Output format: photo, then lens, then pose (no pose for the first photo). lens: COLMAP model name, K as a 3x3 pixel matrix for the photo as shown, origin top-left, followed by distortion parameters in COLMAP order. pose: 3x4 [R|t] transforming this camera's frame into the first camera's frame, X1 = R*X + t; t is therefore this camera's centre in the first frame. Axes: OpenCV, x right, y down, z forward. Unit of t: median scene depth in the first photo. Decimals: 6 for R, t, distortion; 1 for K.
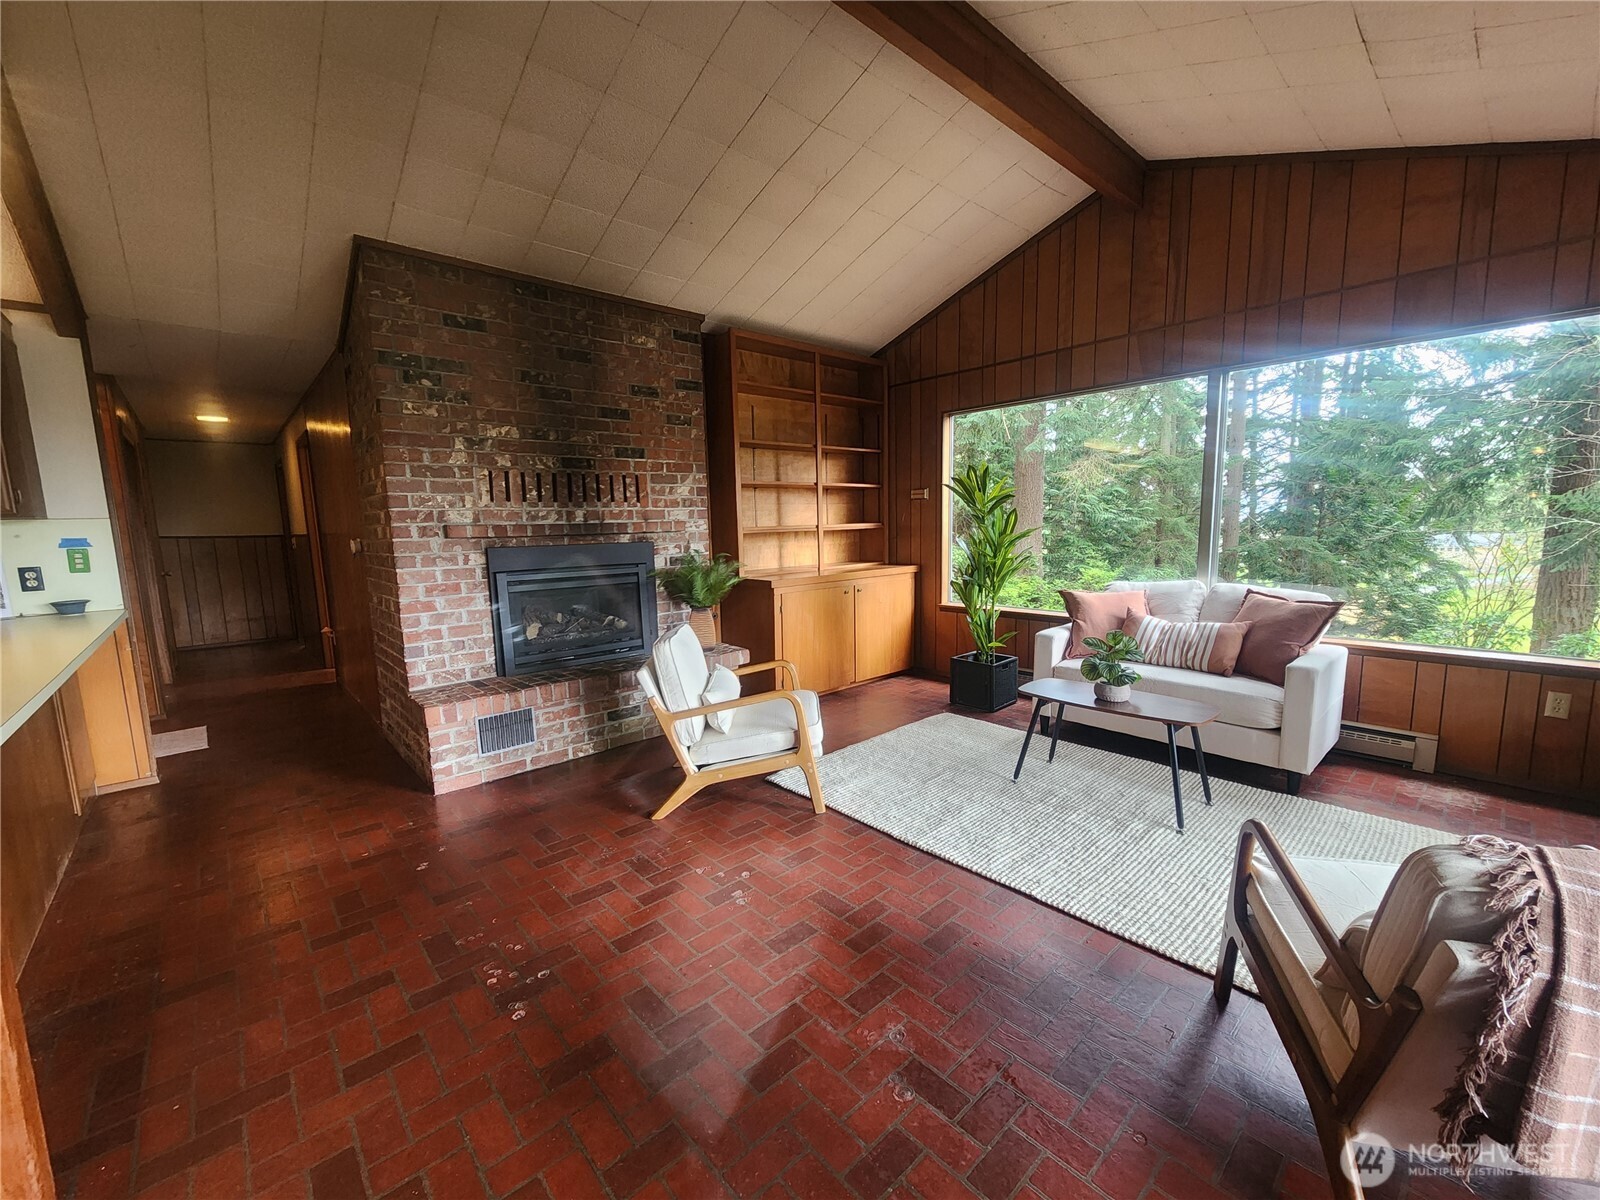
lens RADIAL K [[649.7, 0, 802.6], [0, 649.7, 609.0], [0, 0, 1]] dist [-0.000718, 0.000427]
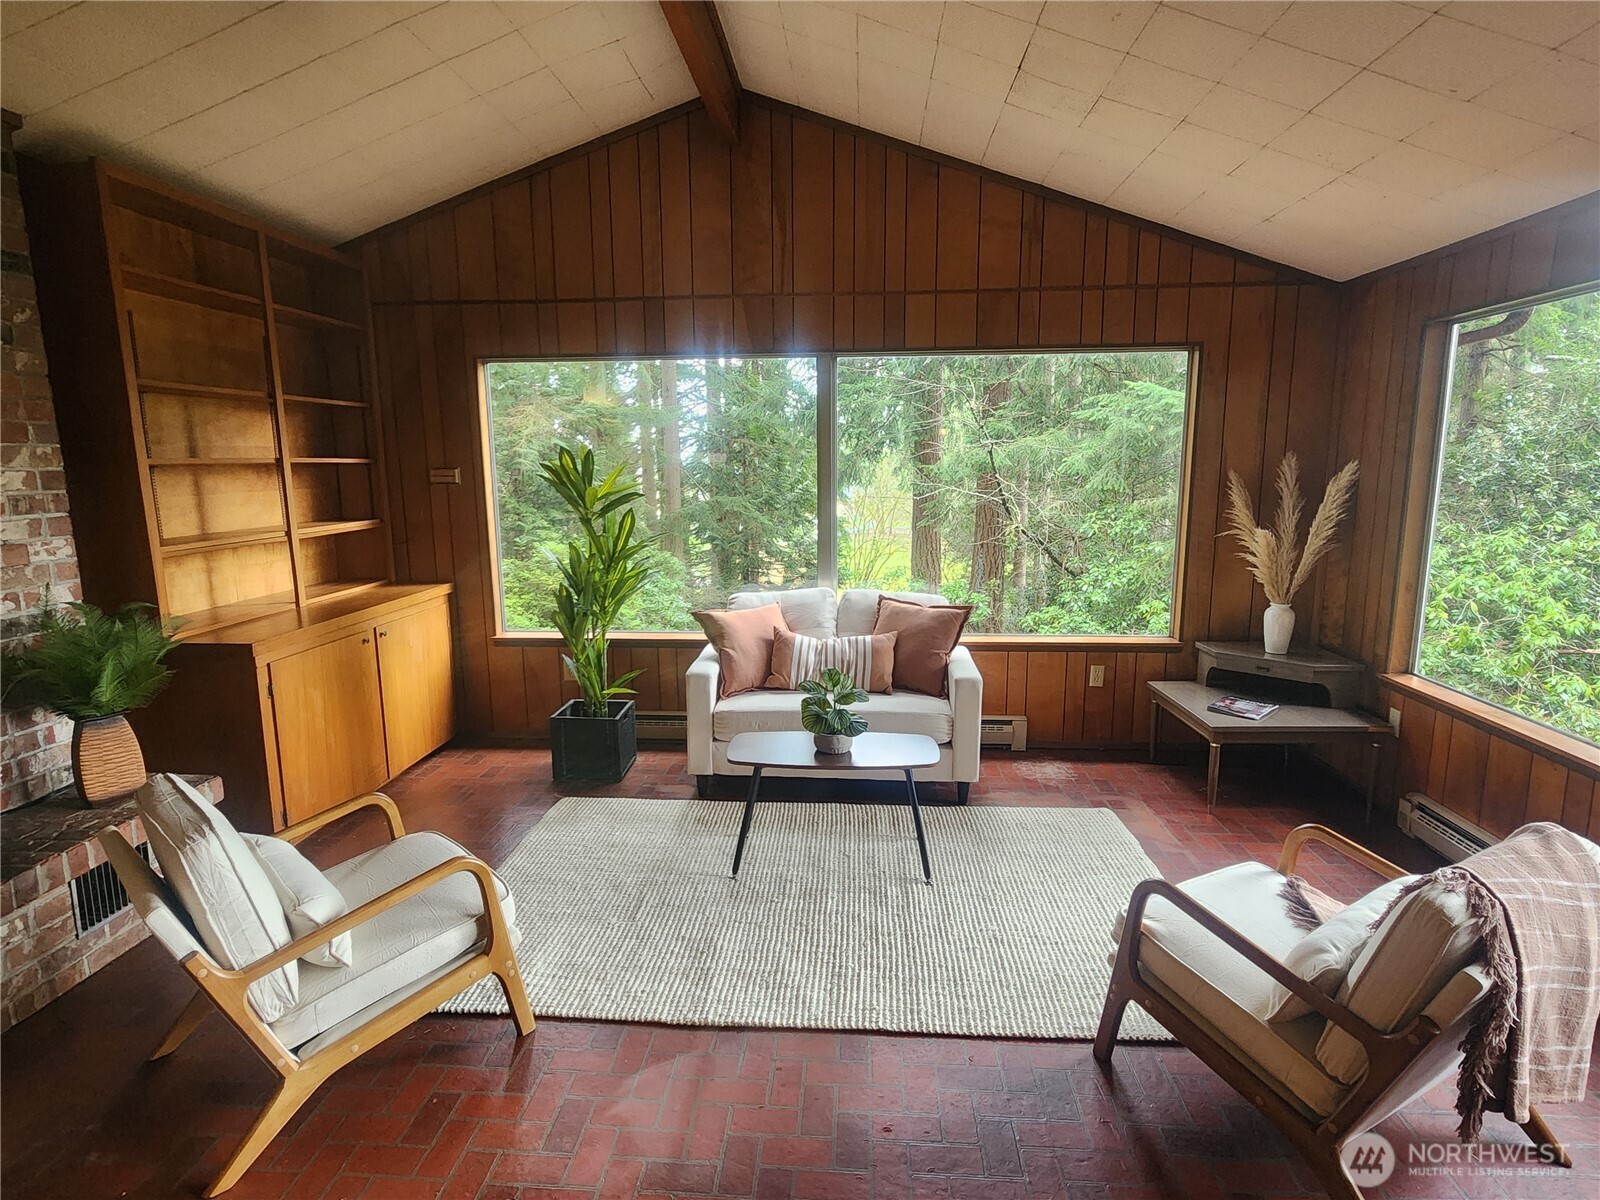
lens RADIAL K [[849.1, 0, 798.0], [0, 849.1, 608.7], [0, 0, 1]] dist [0.000068, -0.000070]
pose [[0.727520, -0.100507, 0.678685, -0.215687], [0.083867, 0.994821, 0.057422, -0.082776], [-0.680942, 0.015143, 0.732181, 0.161930]]
